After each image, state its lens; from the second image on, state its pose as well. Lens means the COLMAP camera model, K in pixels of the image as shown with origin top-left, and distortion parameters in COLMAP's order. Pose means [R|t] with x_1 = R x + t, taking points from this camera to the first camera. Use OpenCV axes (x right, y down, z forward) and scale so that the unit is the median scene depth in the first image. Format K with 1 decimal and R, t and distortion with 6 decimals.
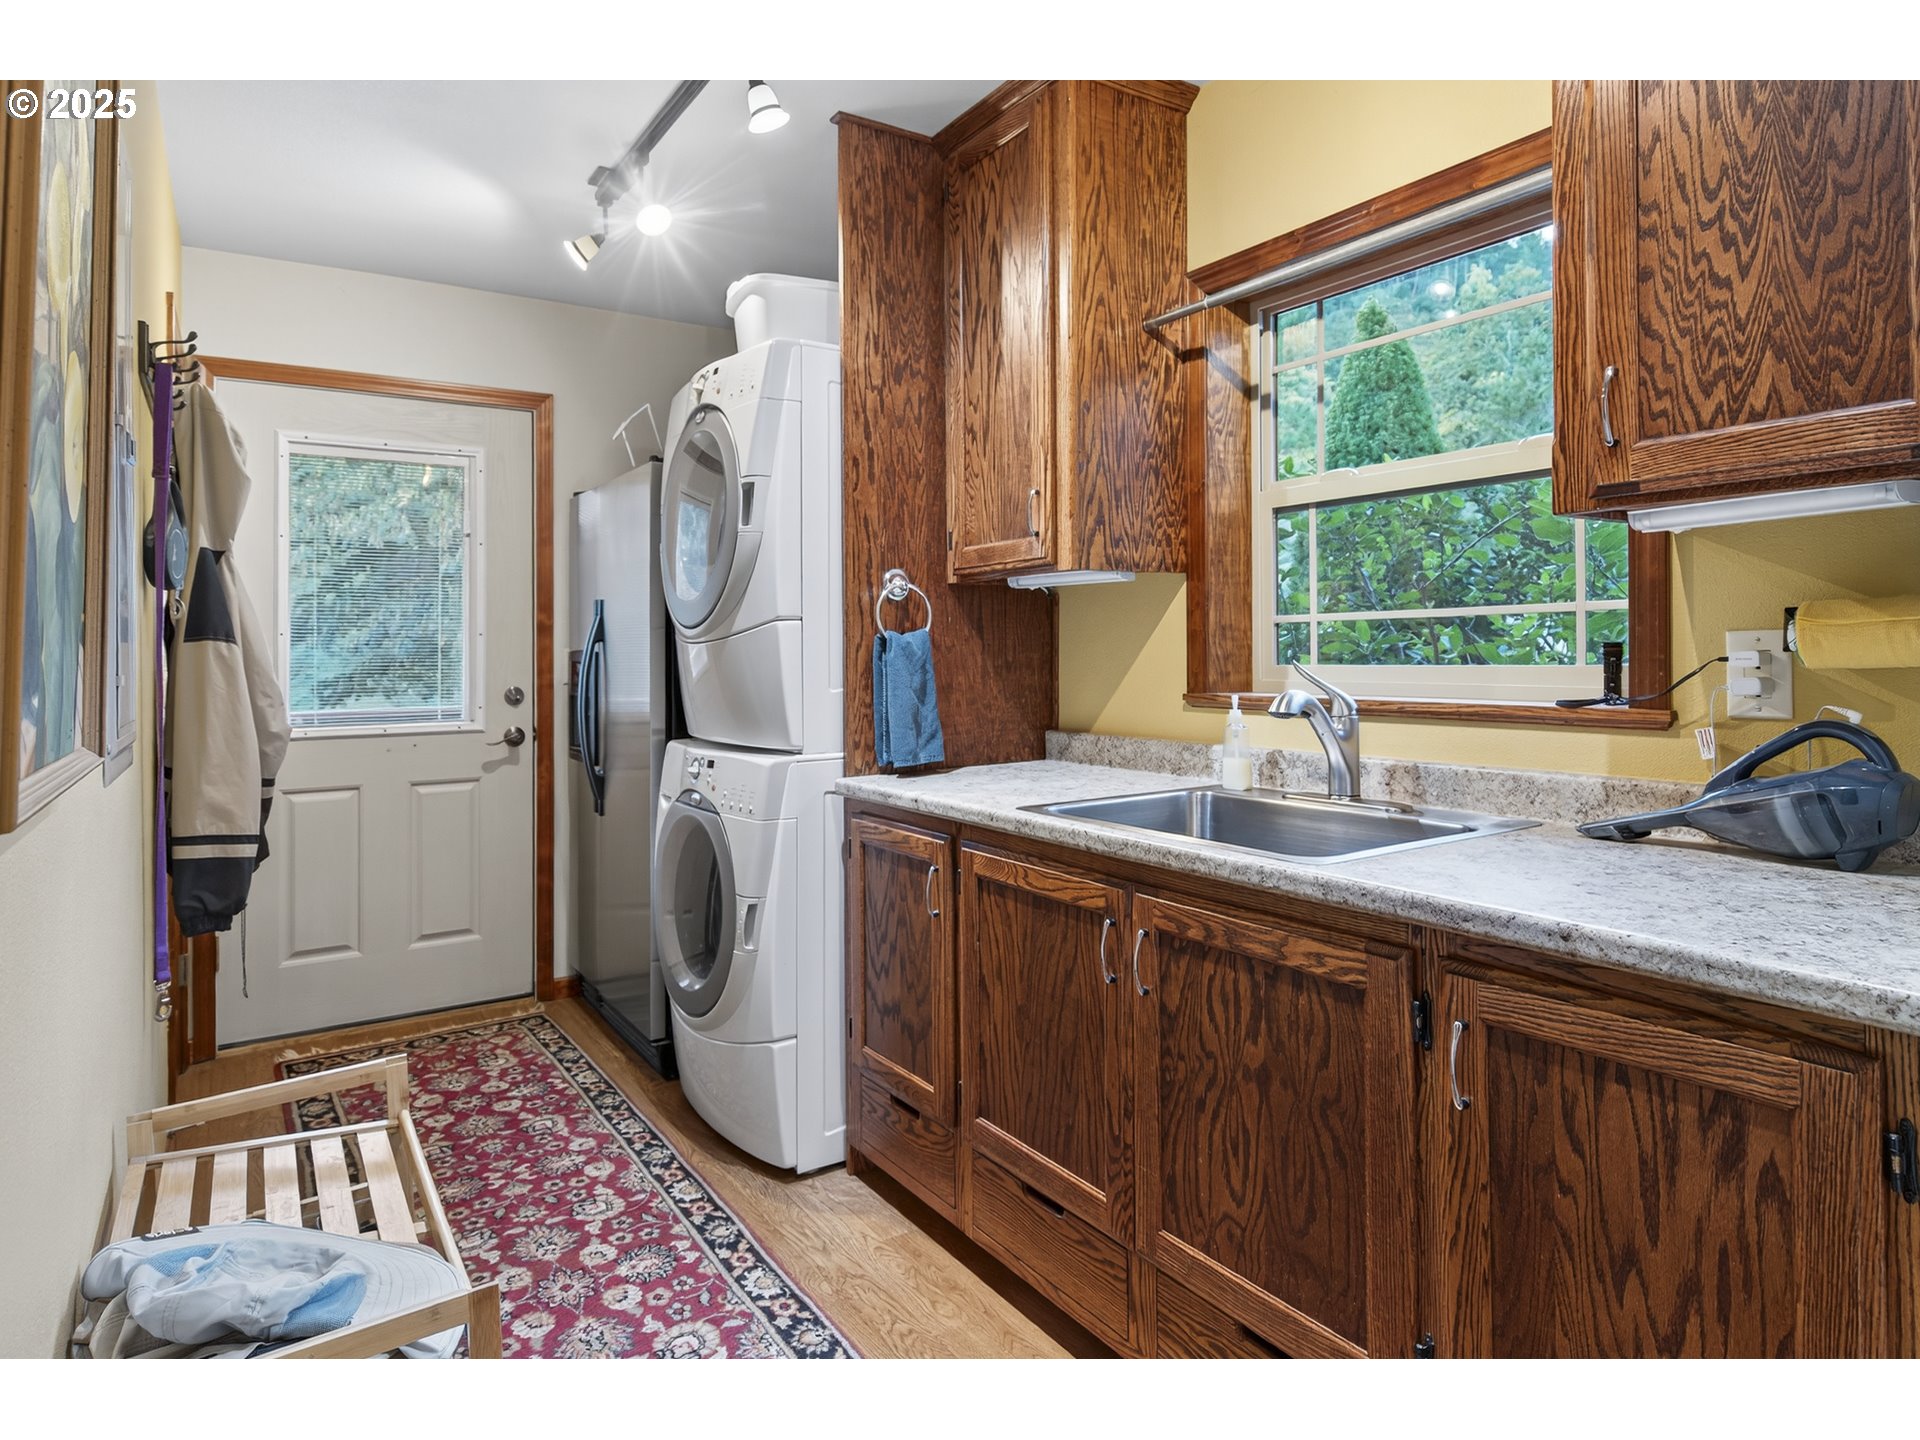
lens RADIAL K [[1090.1, 0, 1010.8], [0, 1090.1, 667.5], [0, 0, 1]] dist [0.037440, -0.013838]
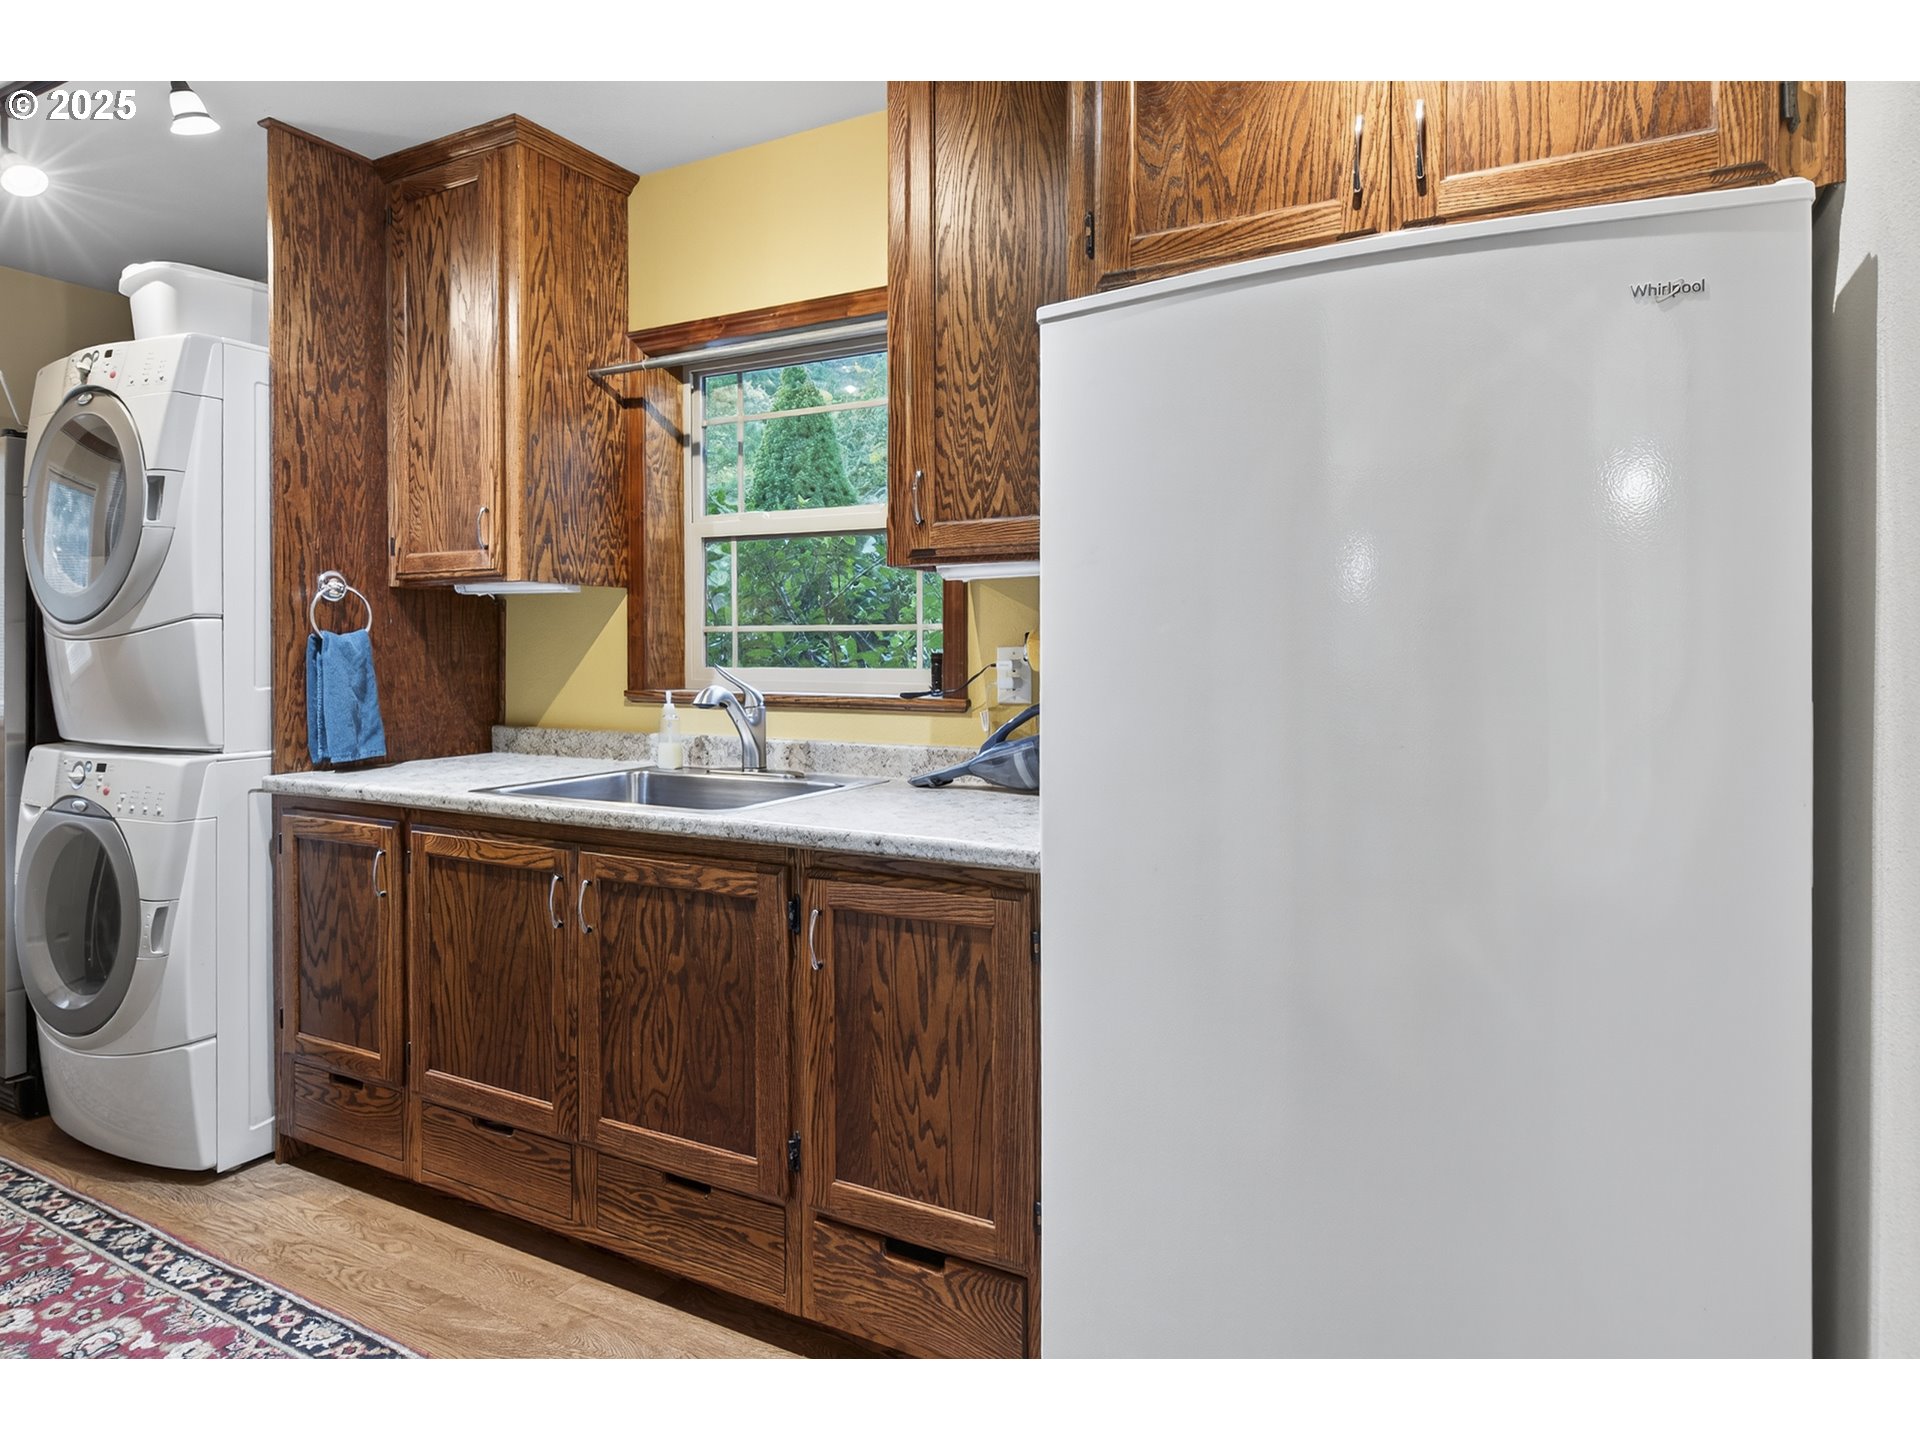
lens RADIAL K [[1020.5, 0, 996.4], [0, 1020.5, 676.8], [0, 0, 1]] dist [0.001957, -0.007649]
pose [[0.876683, 0.001748, 0.481066, -0.021129], [-0.005294, 0.999968, 0.006015, 0.000365], [-0.481040, -0.007820, 0.876664, -0.170877]]
